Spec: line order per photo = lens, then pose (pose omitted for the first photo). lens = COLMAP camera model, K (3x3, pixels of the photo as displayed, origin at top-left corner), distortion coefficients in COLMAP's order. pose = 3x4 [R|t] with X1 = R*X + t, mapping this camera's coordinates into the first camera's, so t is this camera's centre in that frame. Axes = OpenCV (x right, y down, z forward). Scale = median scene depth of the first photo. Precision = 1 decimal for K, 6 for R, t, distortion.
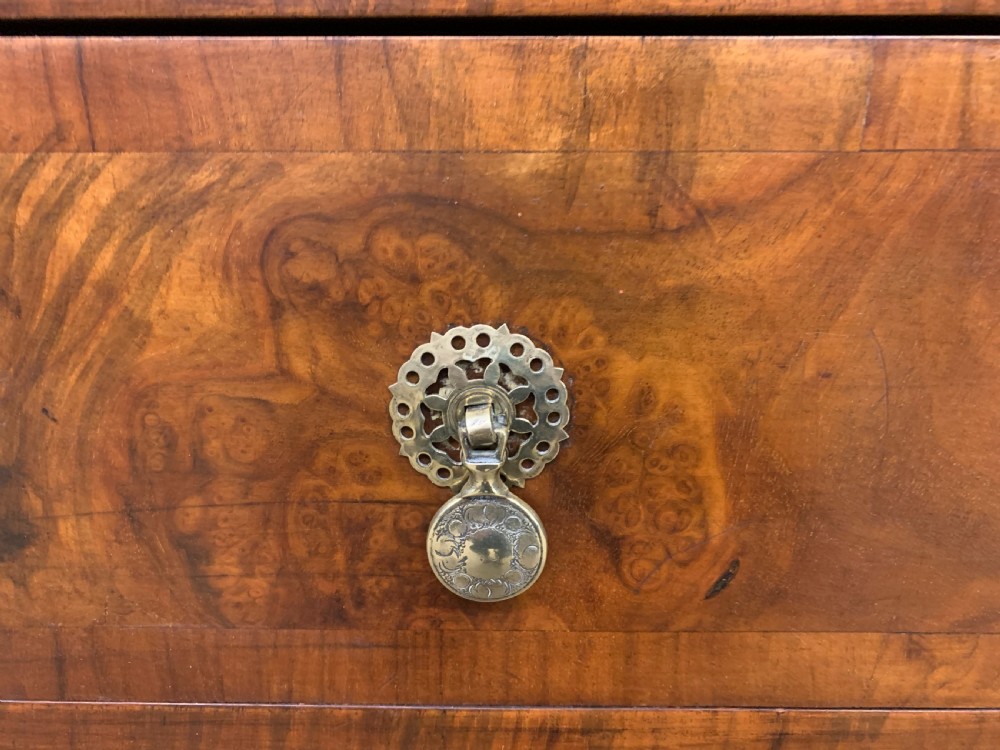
lens RADIAL K [[818.6, 0, 489.1], [0, 818.6, 374.2], [0, 0, 1]] dist [-0.000979, -0.001656]
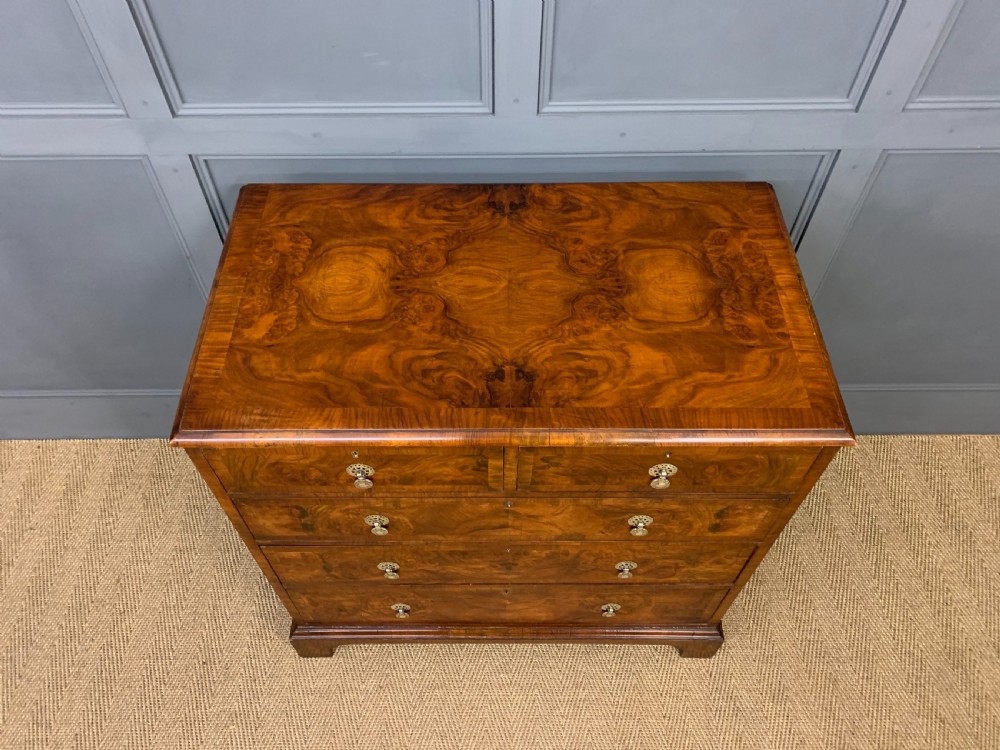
lens RADIAL K [[754.9, 0, 491.8], [0, 754.9, 364.3], [0, 0, 1]] dist [0.114818, -0.203644]
pose [[0.999978, -0.006539, 0.001128, 1.022024], [0.004689, 0.816541, 0.577268, -5.032065], [-0.004696, -0.577250, 0.816554, -3.762059]]
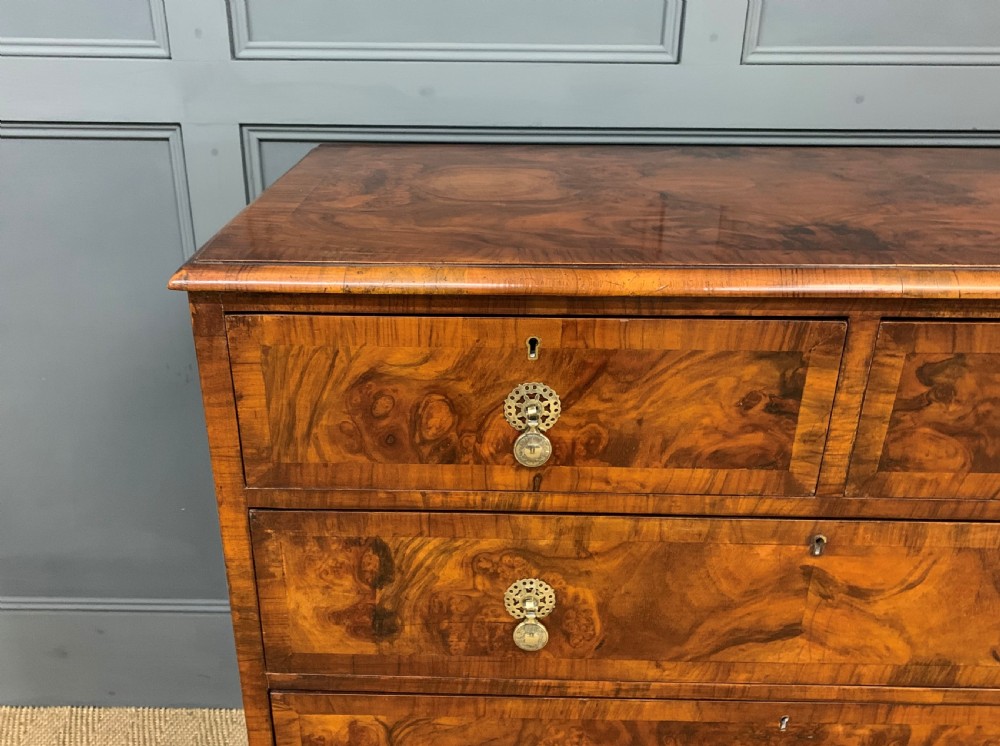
lens RADIAL K [[867.9, 0, 475.7], [0, 867.9, 398.8], [0, 0, 1]] dist [0.105546, -0.205196]
pose [[0.999921, 0.011374, -0.005277, -0.236306], [-0.010687, 0.993209, 0.115855, -1.258072], [0.006559, -0.115789, 0.993252, -2.658911]]
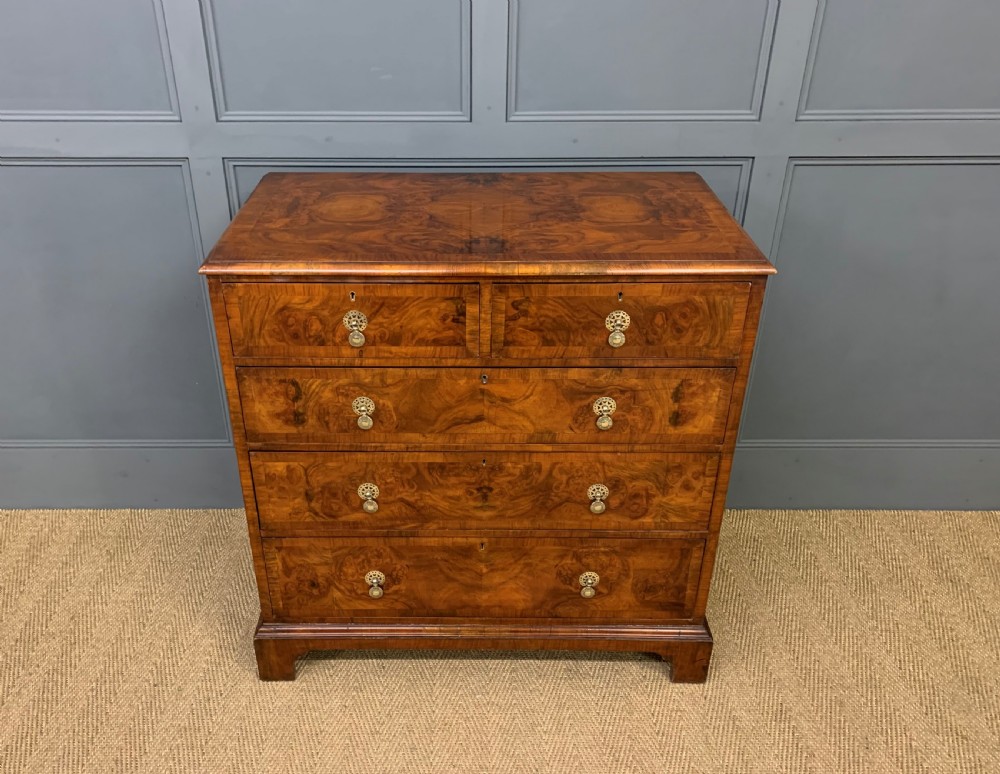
lens RADIAL K [[840.4, 0, 463.2], [0, 840.4, 390.9], [0, 0, 1]] dist [0.156506, -0.313427]
pose [[1.000000, -0.000918, -0.000272, 0.969077], [0.000954, 0.977073, 0.212903, -1.861119], [0.000070, -0.212903, 0.977073, -7.034937]]
